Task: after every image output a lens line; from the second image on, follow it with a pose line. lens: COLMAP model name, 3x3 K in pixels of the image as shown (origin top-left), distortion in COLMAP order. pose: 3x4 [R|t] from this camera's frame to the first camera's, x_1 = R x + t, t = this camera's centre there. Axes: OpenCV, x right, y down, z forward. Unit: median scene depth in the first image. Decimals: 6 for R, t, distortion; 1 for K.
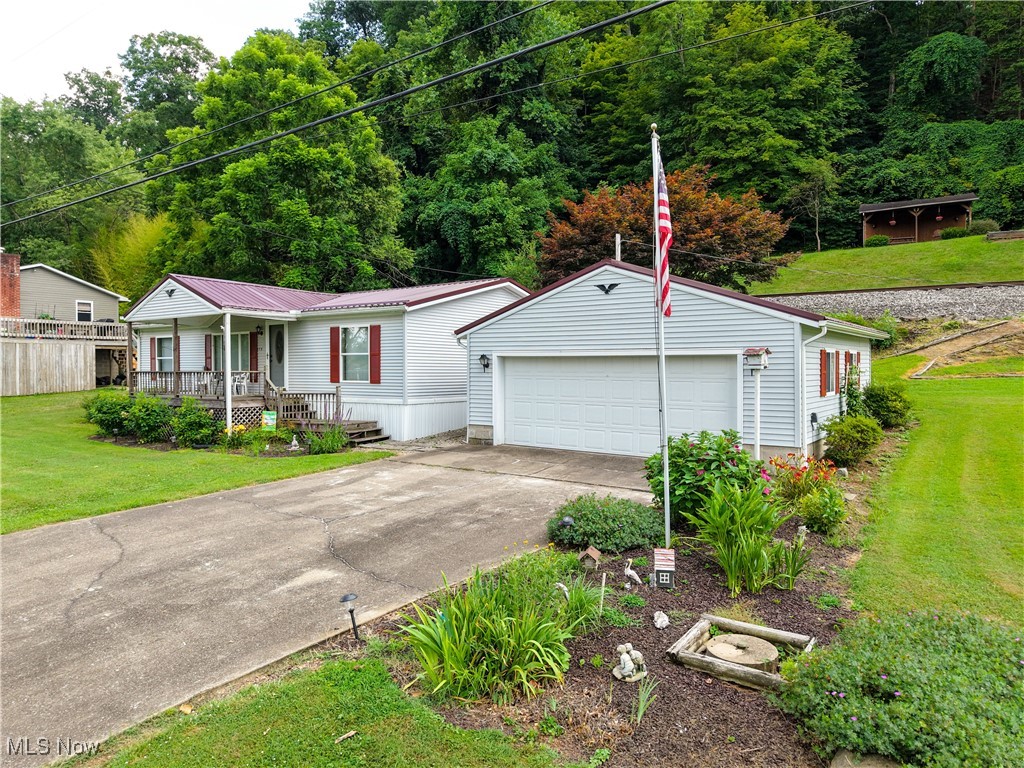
lens RADIAL K [[693.7, 0, 512.0], [0, 693.7, 384.0], [0, 0, 1]] dist [0.024971, -0.014241]
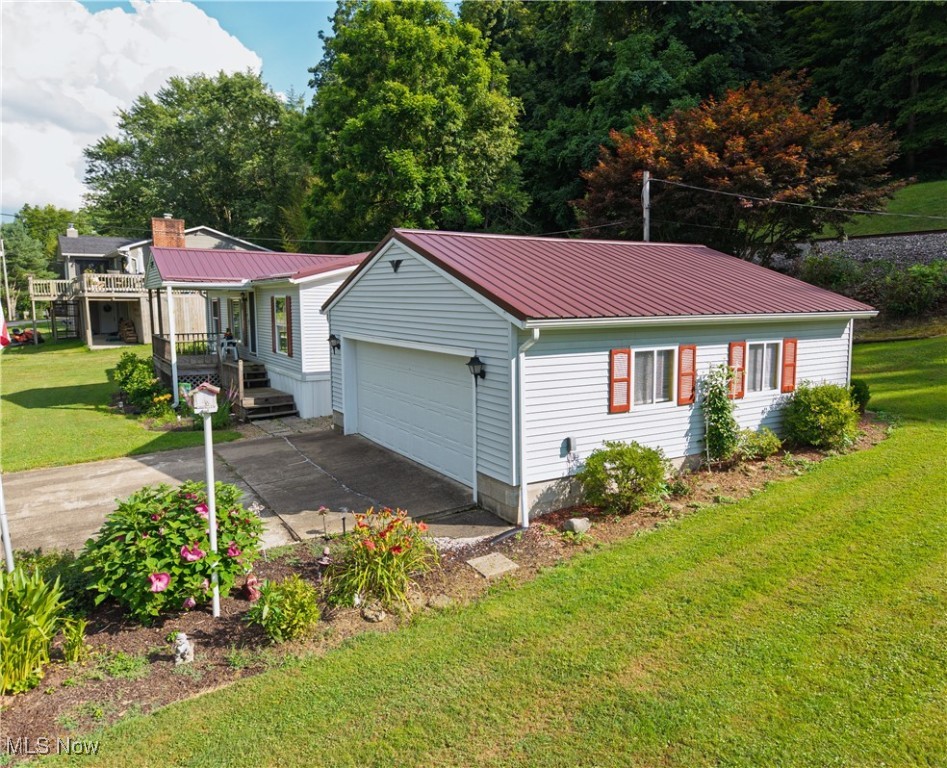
lens RADIAL K [[693.8, 0, 501.5], [0, 693.8, 385.1], [0, 0, 1]] dist [0.002421, -0.001498]
pose [[0.925090, 0.047699, -0.376739, 0.160695], [-0.010298, 0.994866, 0.100674, -0.022222], [0.379607, -0.089252, 0.920832, 0.075179]]
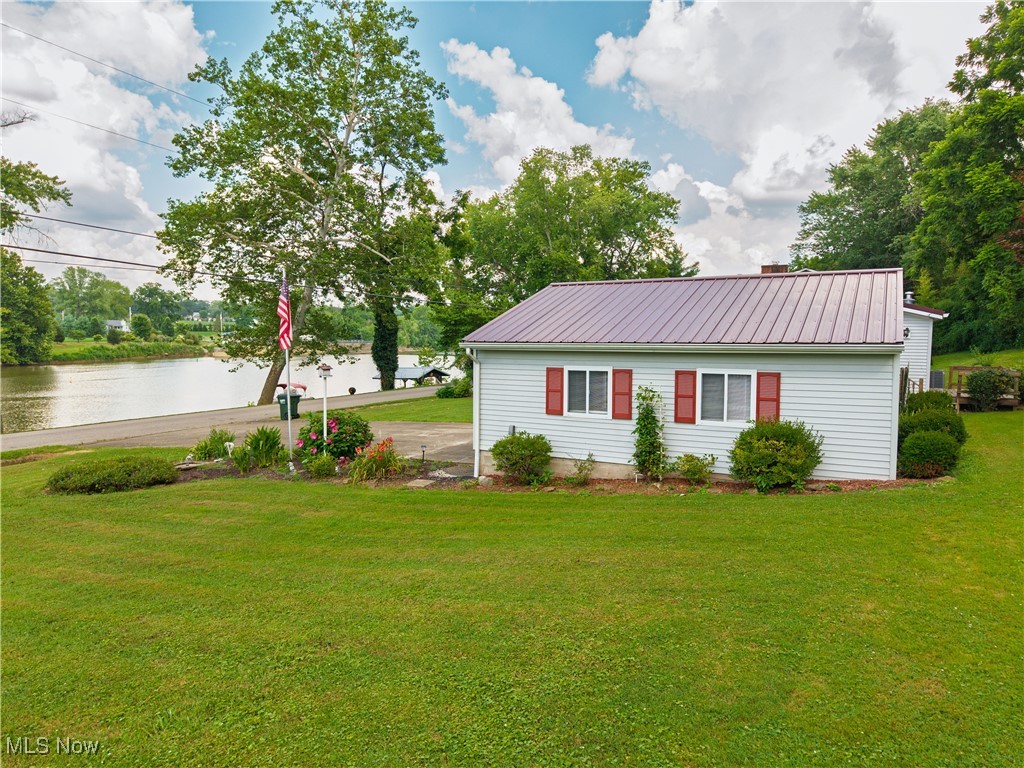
lens RADIAL K [[683.3, 0, 512.0], [0, 683.3, 384.0], [0, 0, 1]] dist [0.002809, -0.005344]
pose [[0.104299, 0.073193, -0.991849, 0.349500], [-0.032277, 0.997012, 0.070180, -0.021235], [0.994022, 0.024694, 0.106350, 0.230958]]
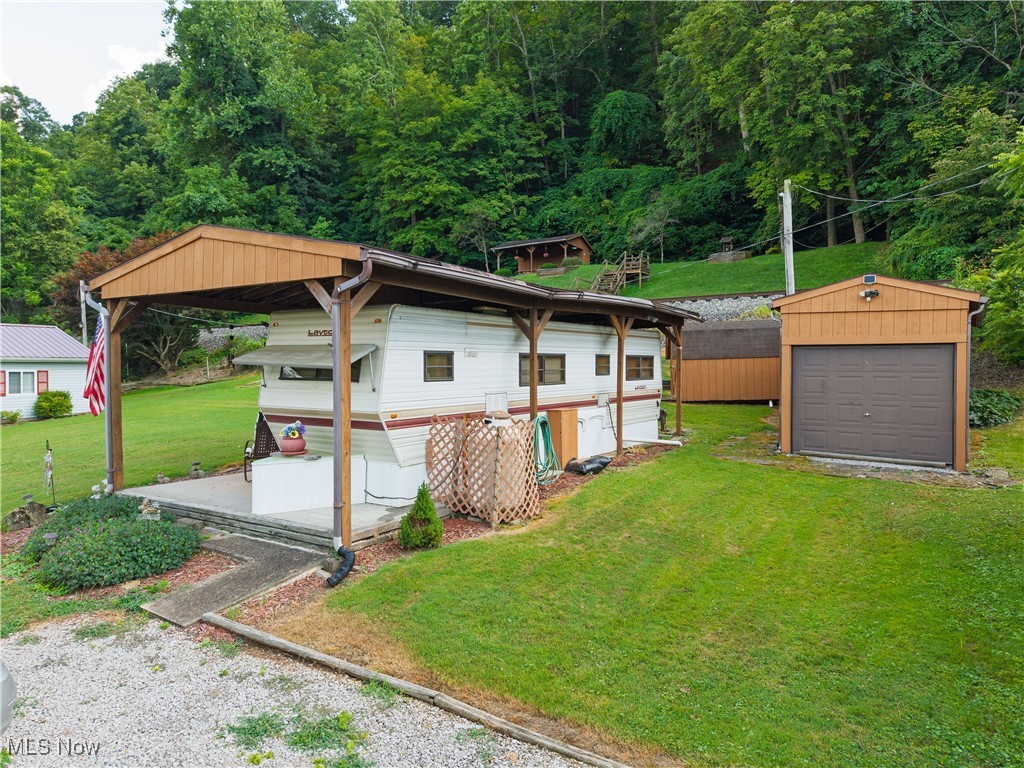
lens RADIAL K [[698.4, 0, 512.0], [0, 698.4, 384.0], [0, 0, 1]] dist [0.047477, -0.036872]
pose [[0.999937, 0.000053, -0.011253, 0.504869], [-0.000232, 0.999875, -0.015830, 0.003366], [0.011251, 0.015832, 0.999811, -0.174894]]
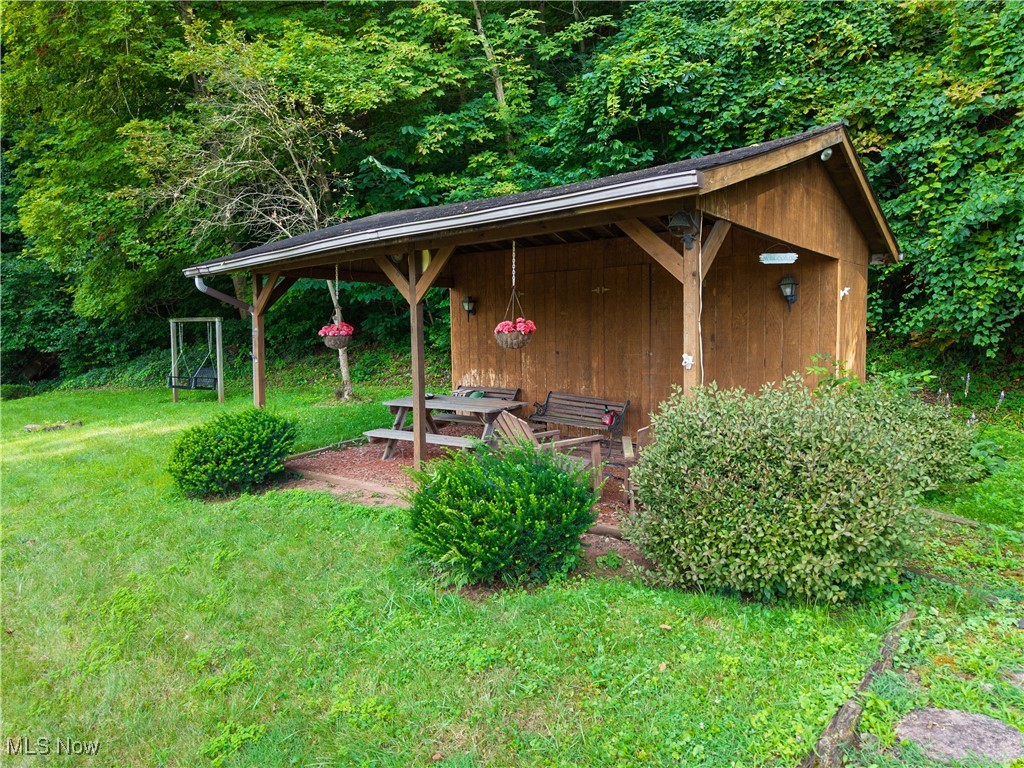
lens RADIAL K [[693.7, 0, 512.0], [0, 693.7, 384.0], [0, 0, 1]] dist [0.024971, -0.014241]
pose [[0.979104, 0.015891, -0.202737, 0.568645], [-0.008978, 0.999348, 0.034971, -0.205561], [0.203161, -0.032420, 0.978609, 0.773418]]
